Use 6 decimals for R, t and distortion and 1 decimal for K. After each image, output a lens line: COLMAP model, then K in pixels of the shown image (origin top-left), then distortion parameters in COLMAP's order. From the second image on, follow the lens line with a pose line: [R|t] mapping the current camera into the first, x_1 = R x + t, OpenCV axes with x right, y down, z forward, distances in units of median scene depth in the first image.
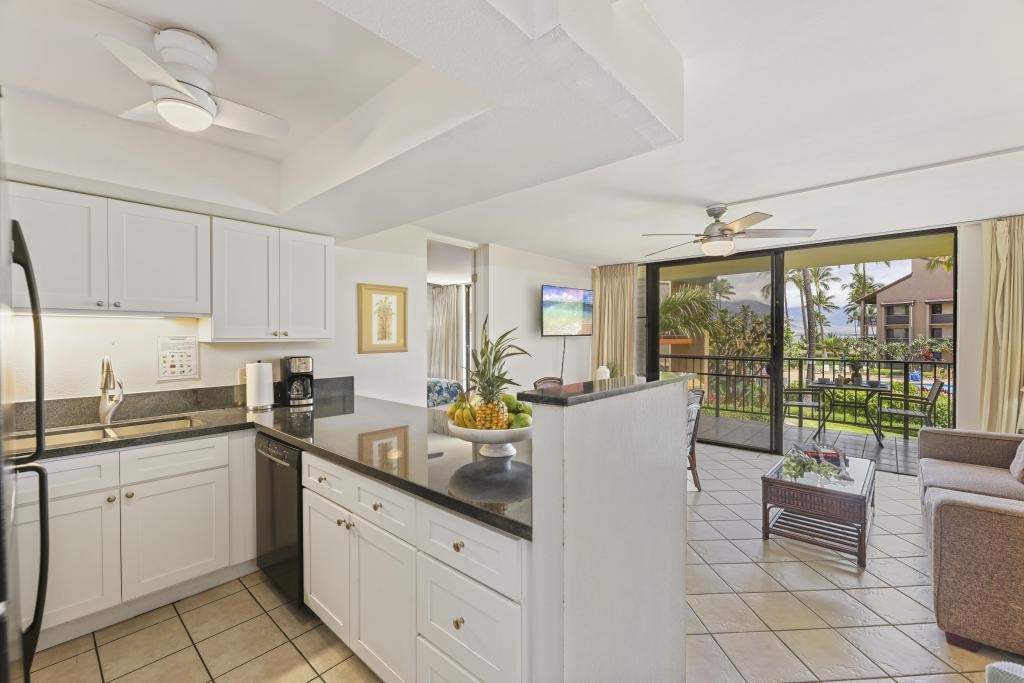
lens RADIAL K [[428.0, 0, 507.5], [0, 428.0, 340.6], [0, 0, 1]] dist [-0.013507, -0.000080]
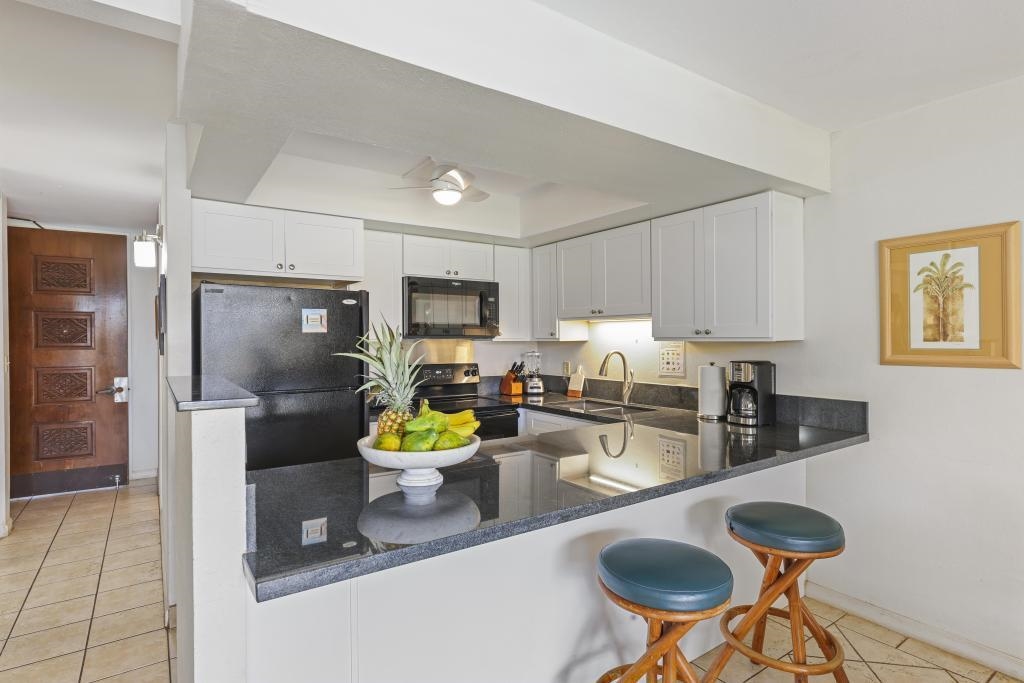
lens RADIAL K [[518.4, 0, 505.3], [0, 518.4, 345.1], [0, 0, 1]] dist [-0.018495, -0.000007]
pose [[-0.242281, 0.012740, -0.970122, 0.278870], [-0.011649, 0.999804, 0.016039, -0.000535], [0.970136, 0.015187, -0.242085, 0.438956]]
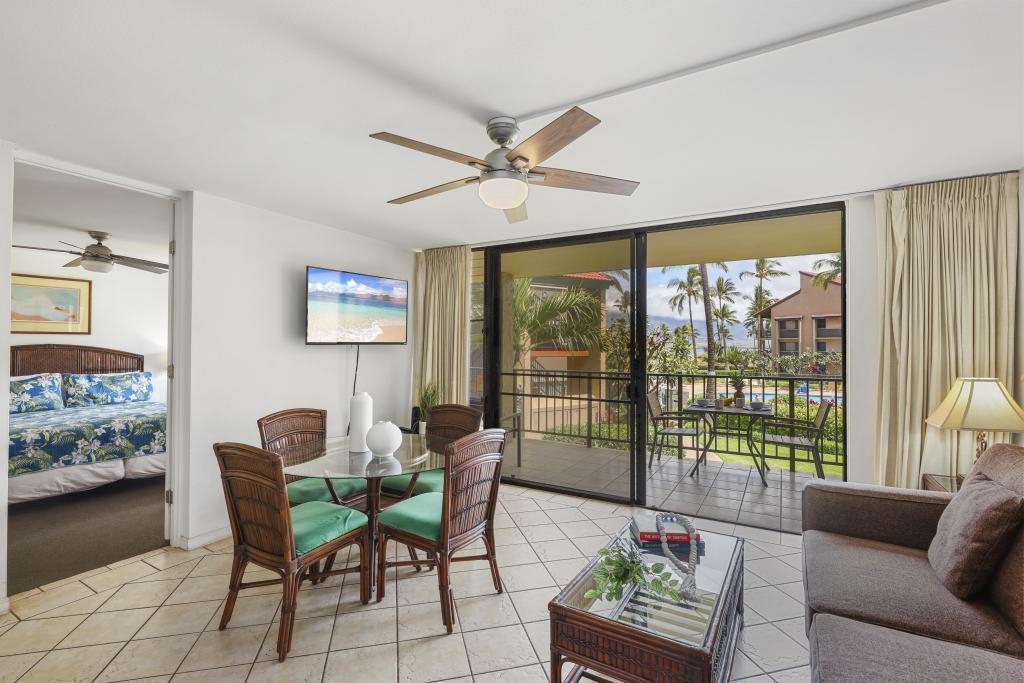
lens RADIAL K [[460.0, 0, 517.6], [0, 460.0, 343.1], [0, 0, 1]] dist [0.001427, -0.001680]
pose [[0.978027, 0.006841, 0.208366, 0.232750], [-0.002355, 0.999760, -0.021770, 0.001877], [-0.208465, 0.020801, 0.977809, 0.230968]]
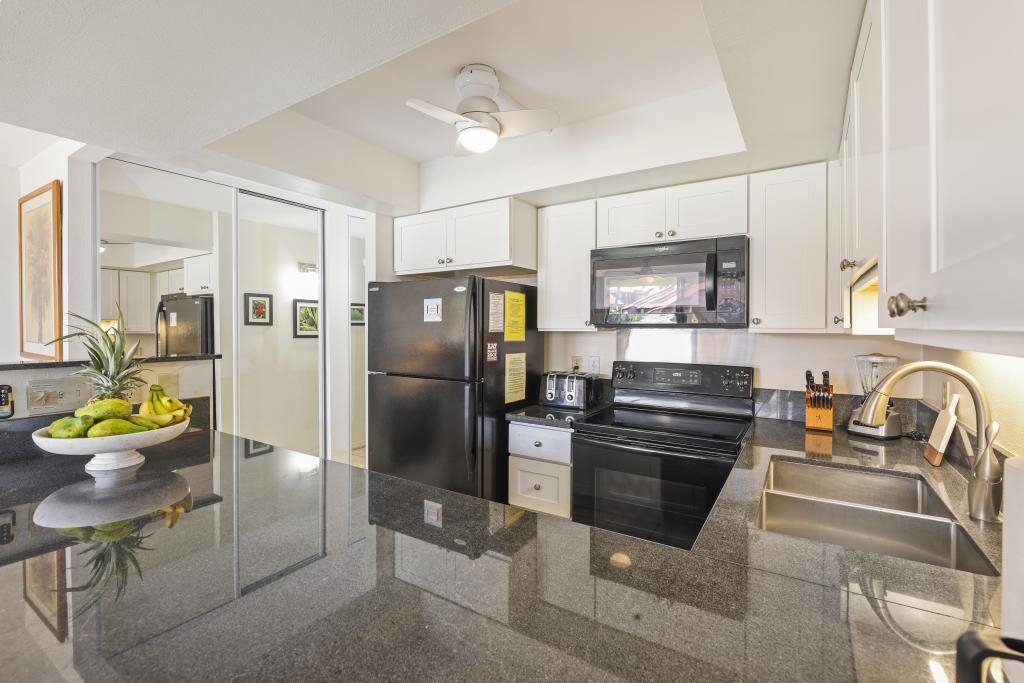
lens RADIAL K [[460.0, 0, 499.2], [0, 460.0, 327.8], [0, 0, 1]] dist [0.001427, -0.001680]
pose [[-0.990209, -0.002903, -0.139564, -0.155842], [-0.004560, 0.999923, 0.011556, -0.001671], [0.139519, 0.012079, -0.990146, 0.605677]]
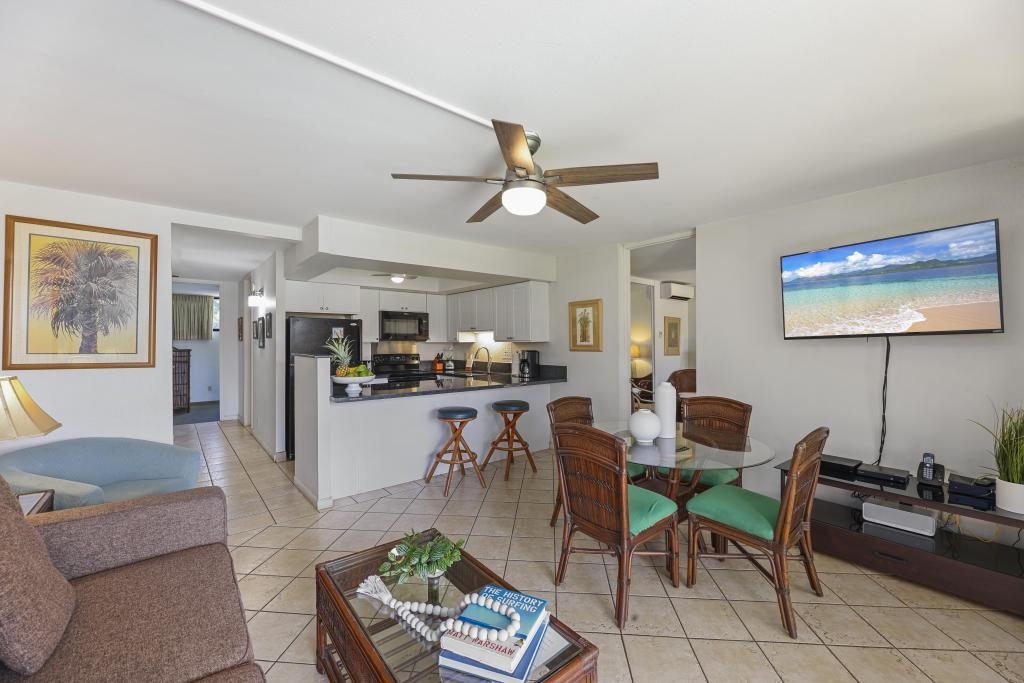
lens RADIAL K [[408.8, 0, 512.4], [0, 408.8, 342.8], [0, 0, 1]] dist [-0.018548, 0.000270]
pose [[-0.145941, 0.001797, -0.989292, 0.669421], [-0.013415, 0.999903, 0.003795, -0.000430], [0.989202, 0.013825, -0.145902, 0.650211]]
